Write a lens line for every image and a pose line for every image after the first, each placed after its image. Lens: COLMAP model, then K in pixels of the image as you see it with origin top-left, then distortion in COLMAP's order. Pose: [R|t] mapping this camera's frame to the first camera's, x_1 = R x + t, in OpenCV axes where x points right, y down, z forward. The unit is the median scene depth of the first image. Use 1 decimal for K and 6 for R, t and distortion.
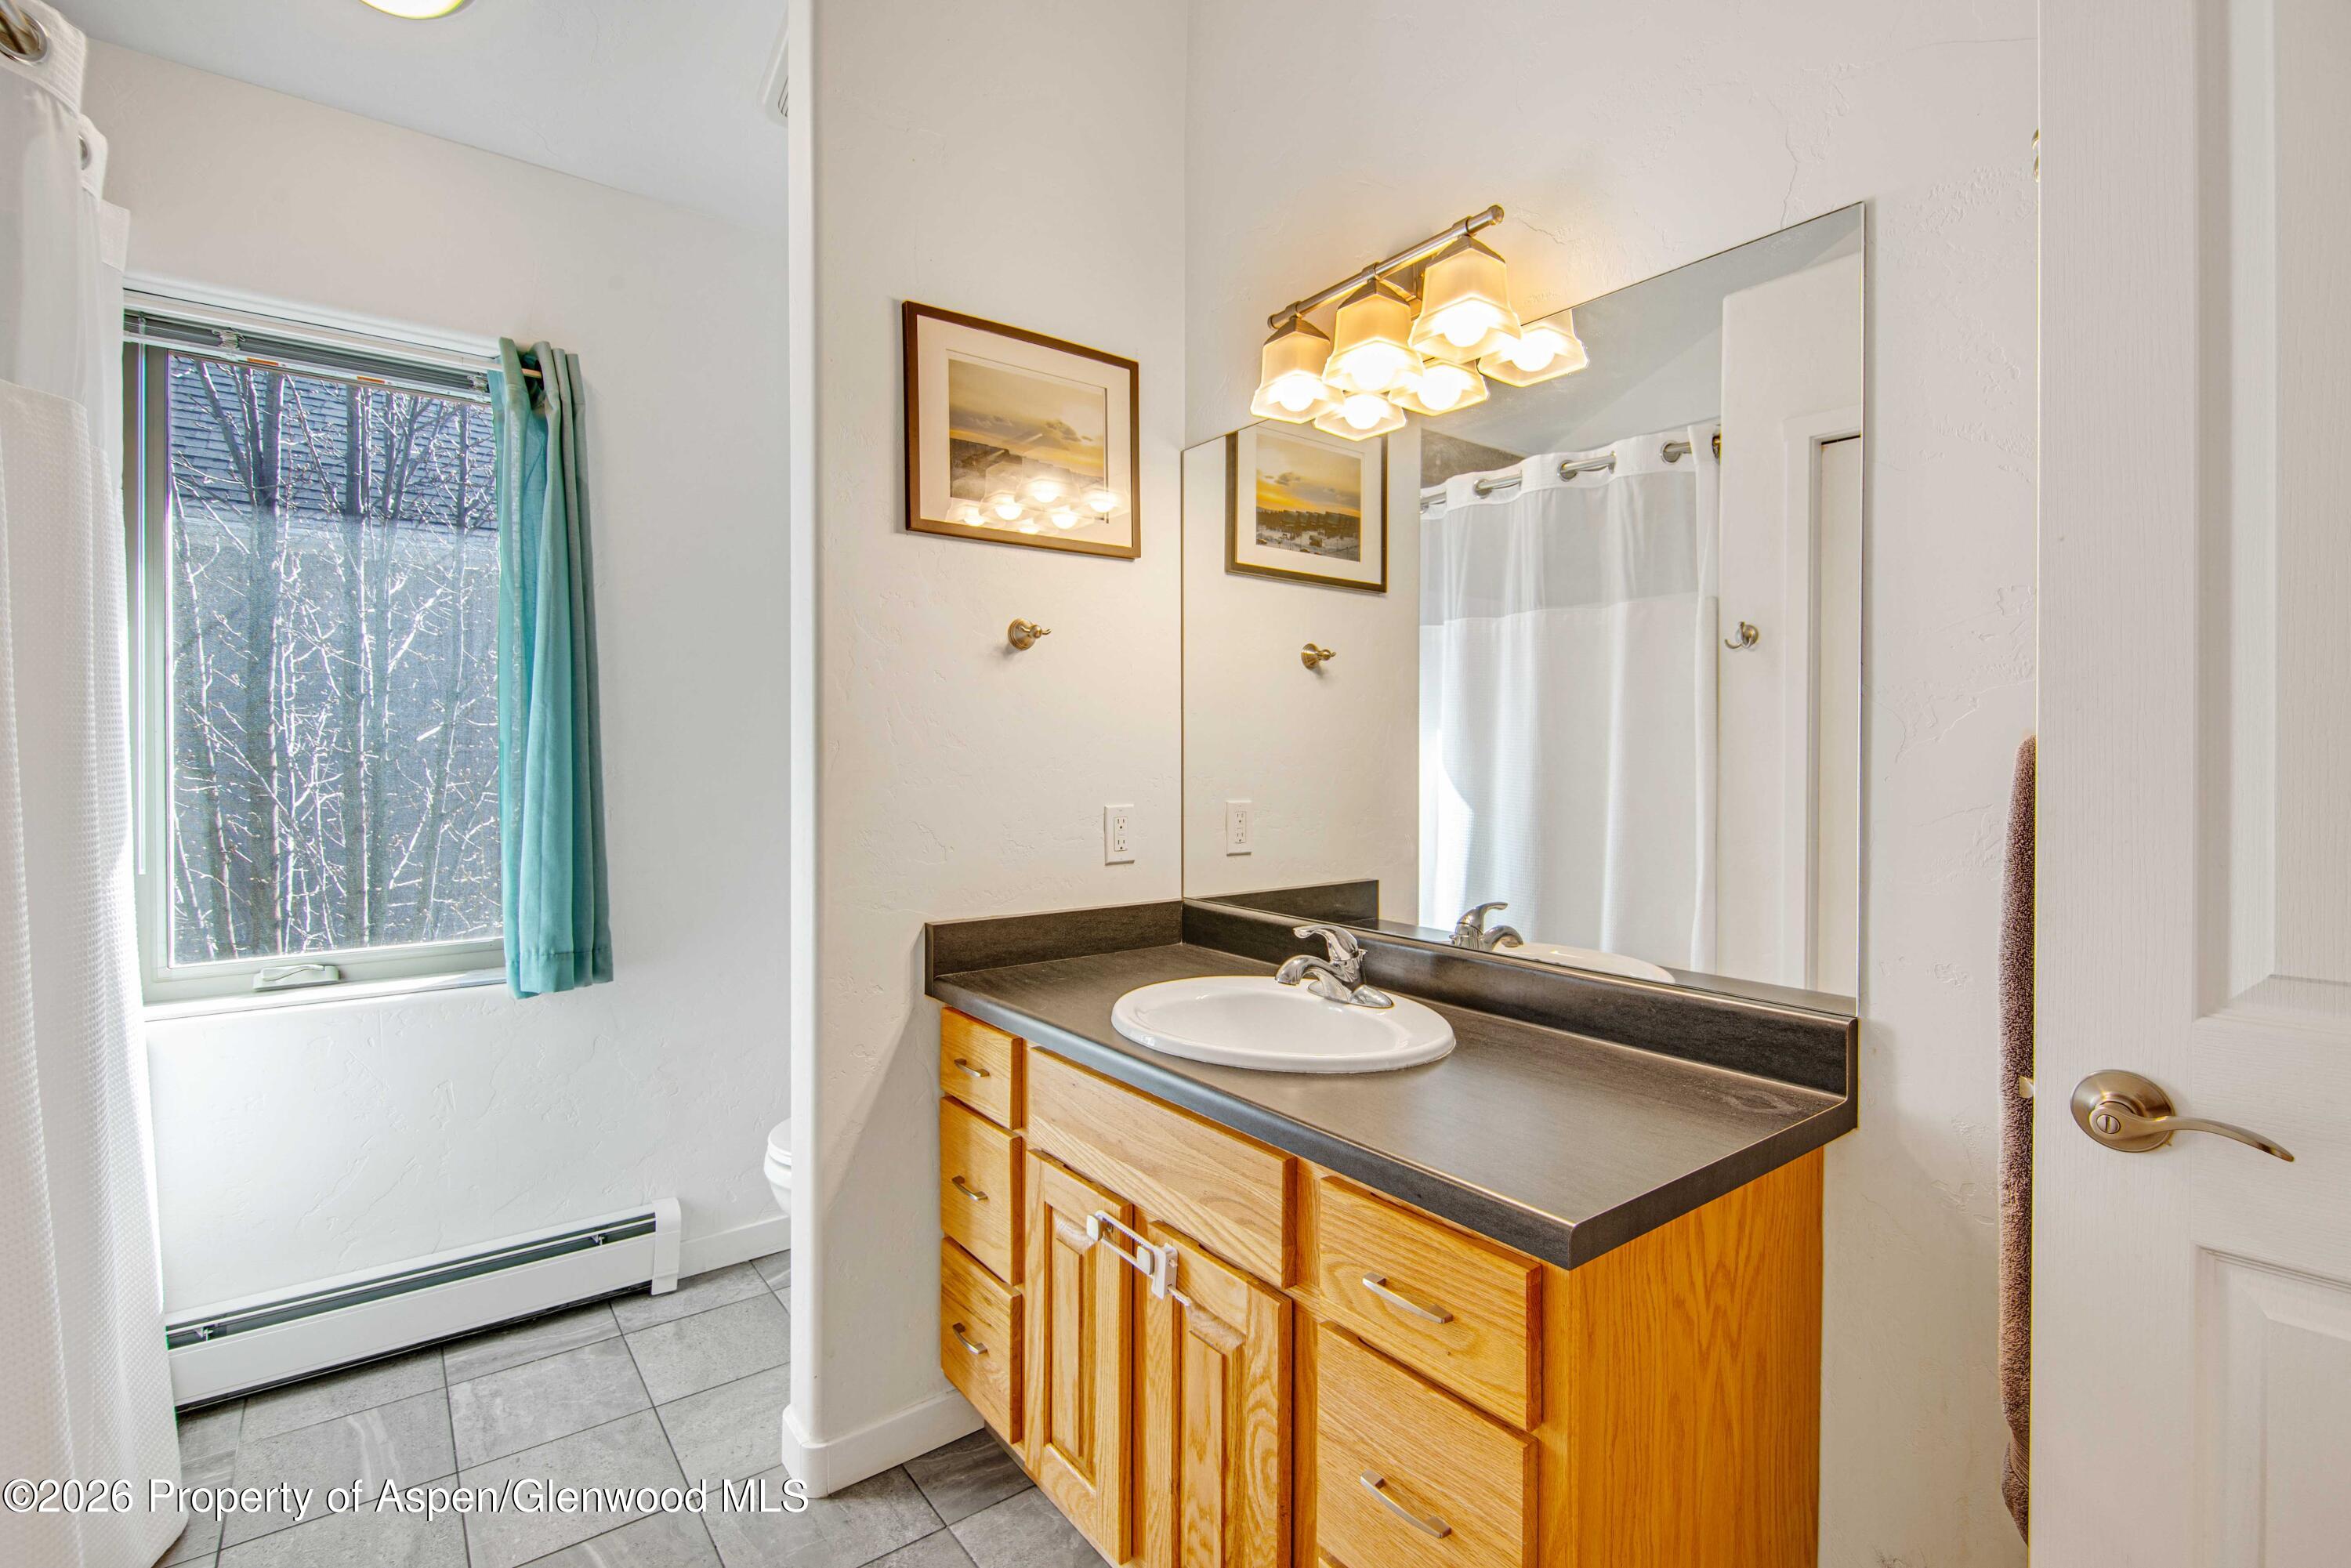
lens RADIAL K [[1056.5, 0, 1176.4], [0, 1056.5, 760.1], [0, 0, 1]] dist [-0.004510, -0.006977]
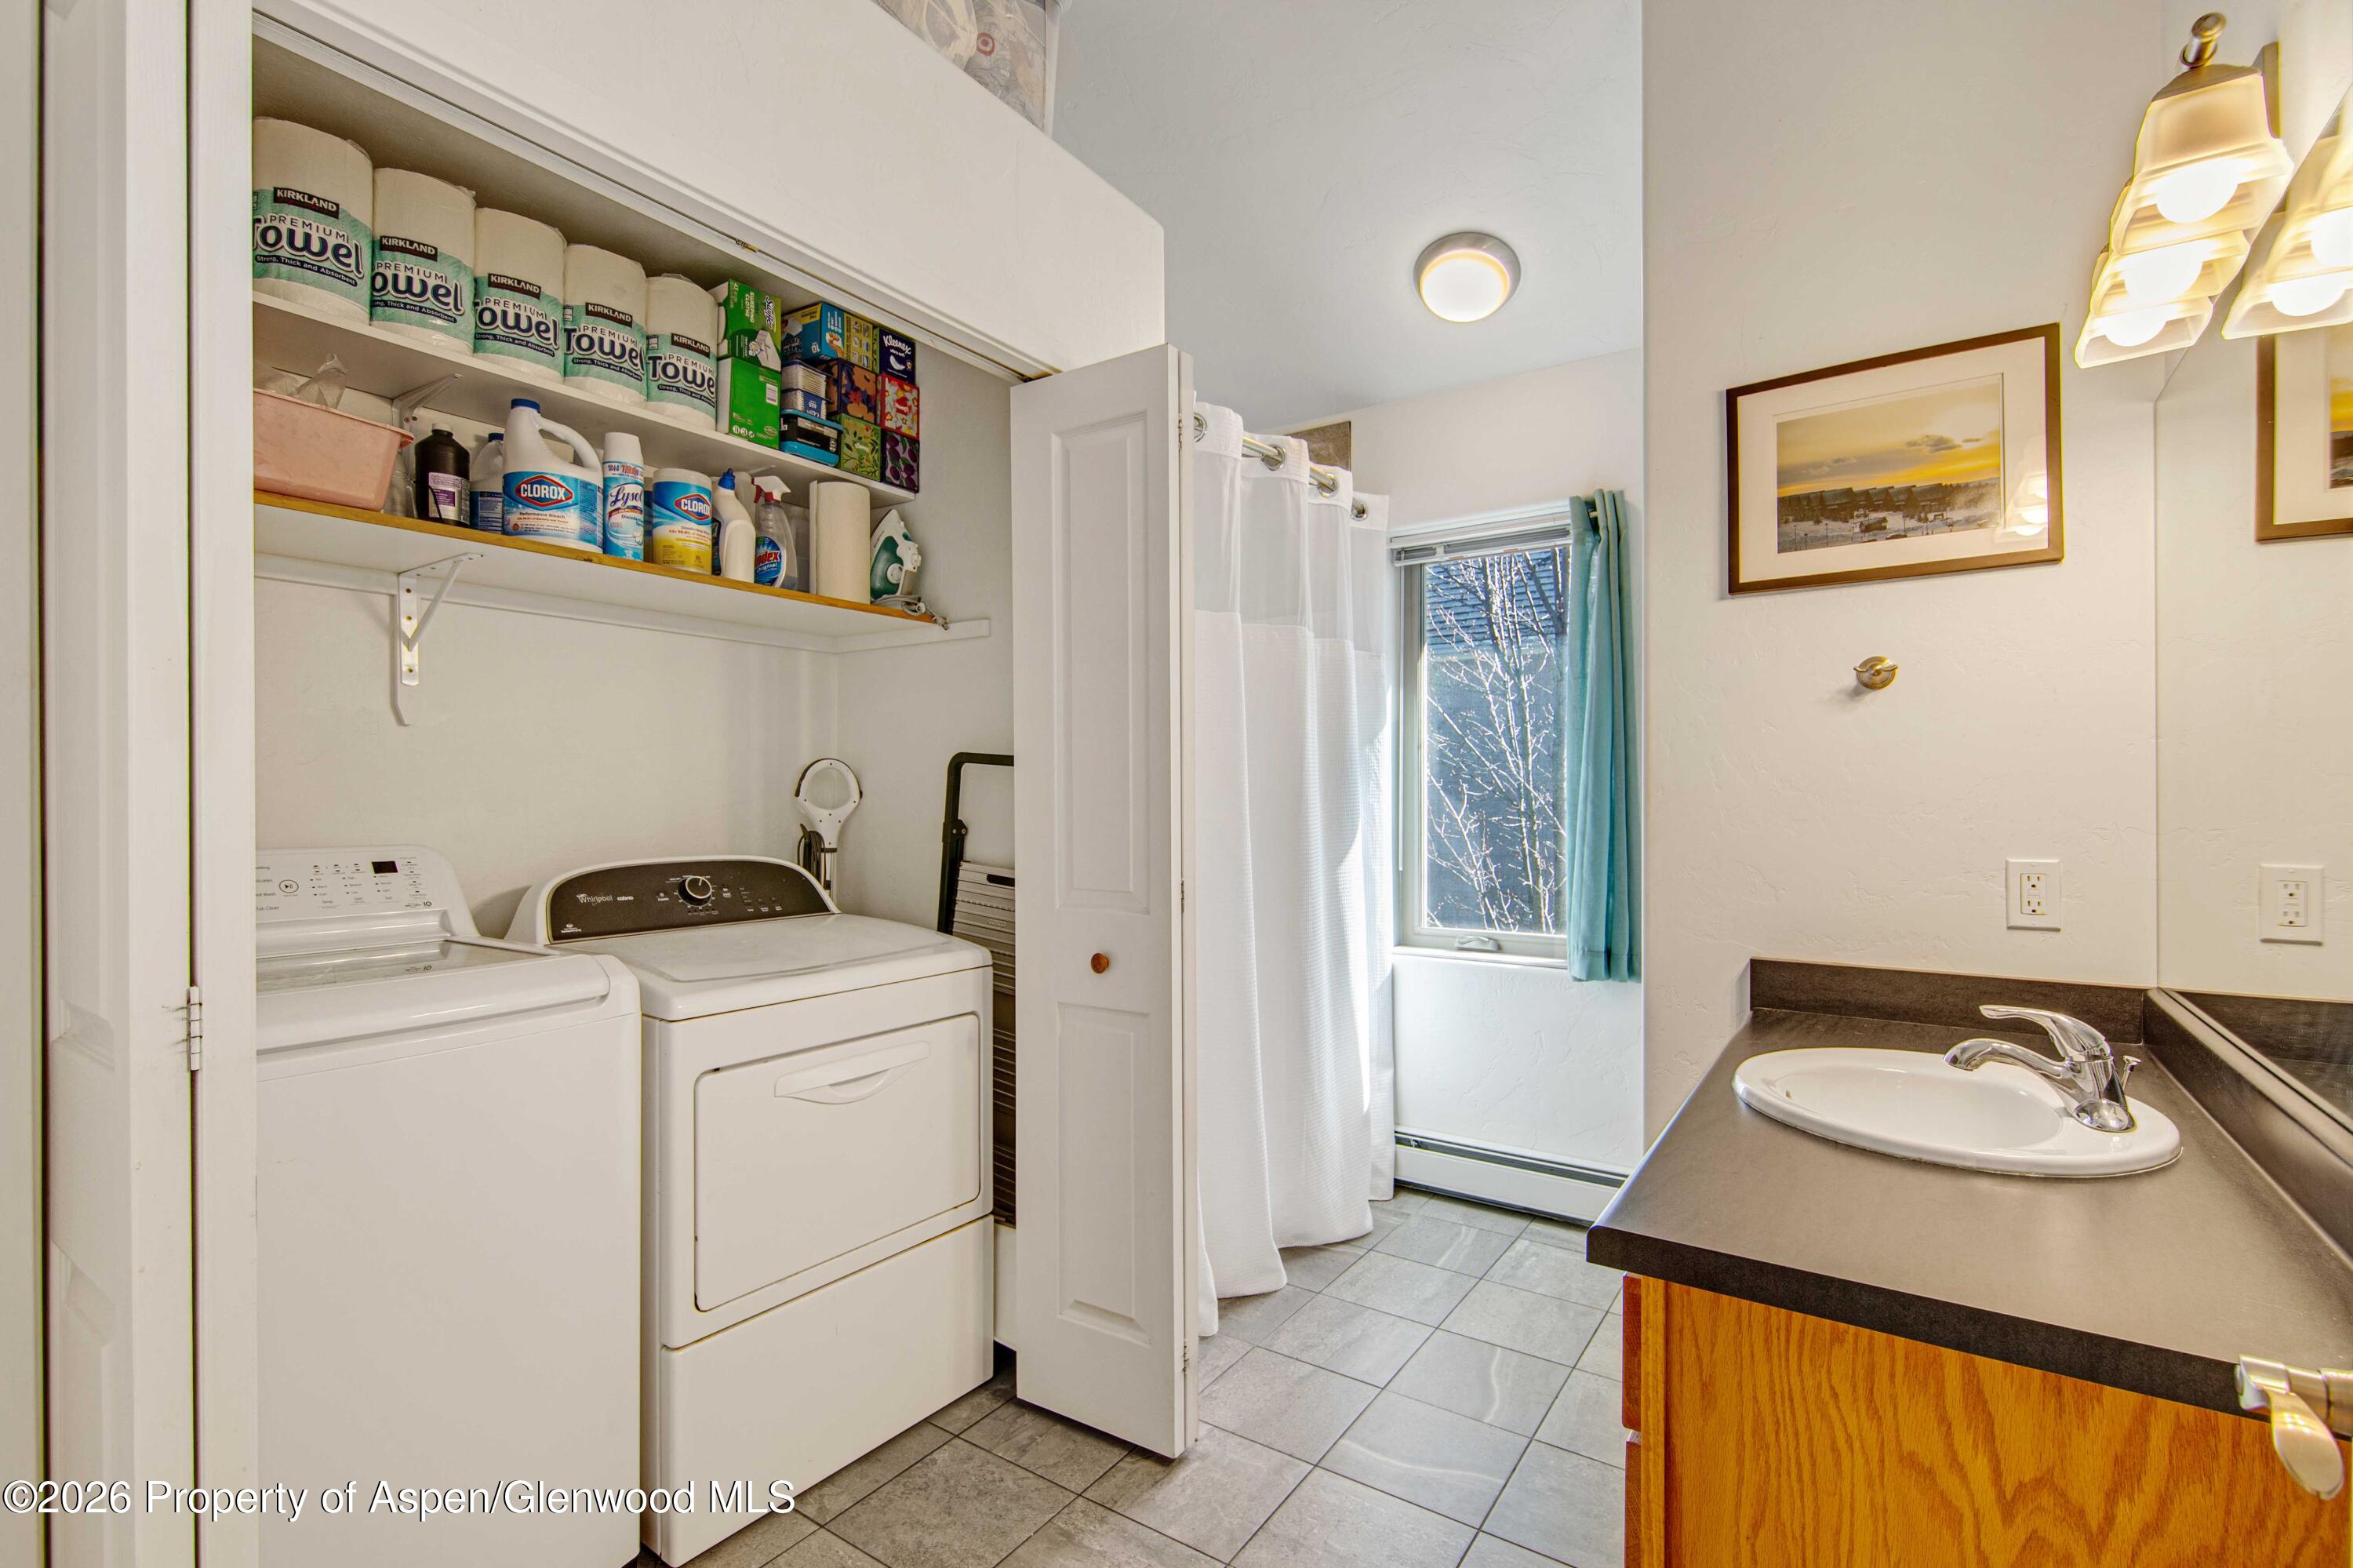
lens RADIAL K [[1057.5, 0, 1178.7], [0, 1057.5, 798.5], [0, 0, 1]] dist [-0.004510, -0.006977]
pose [[0.304213, -0.004357, -0.952594, 0.576267], [-0.006077, 0.999960, -0.006515, 0.004504], [0.952585, 0.007771, 0.304174, 0.109937]]
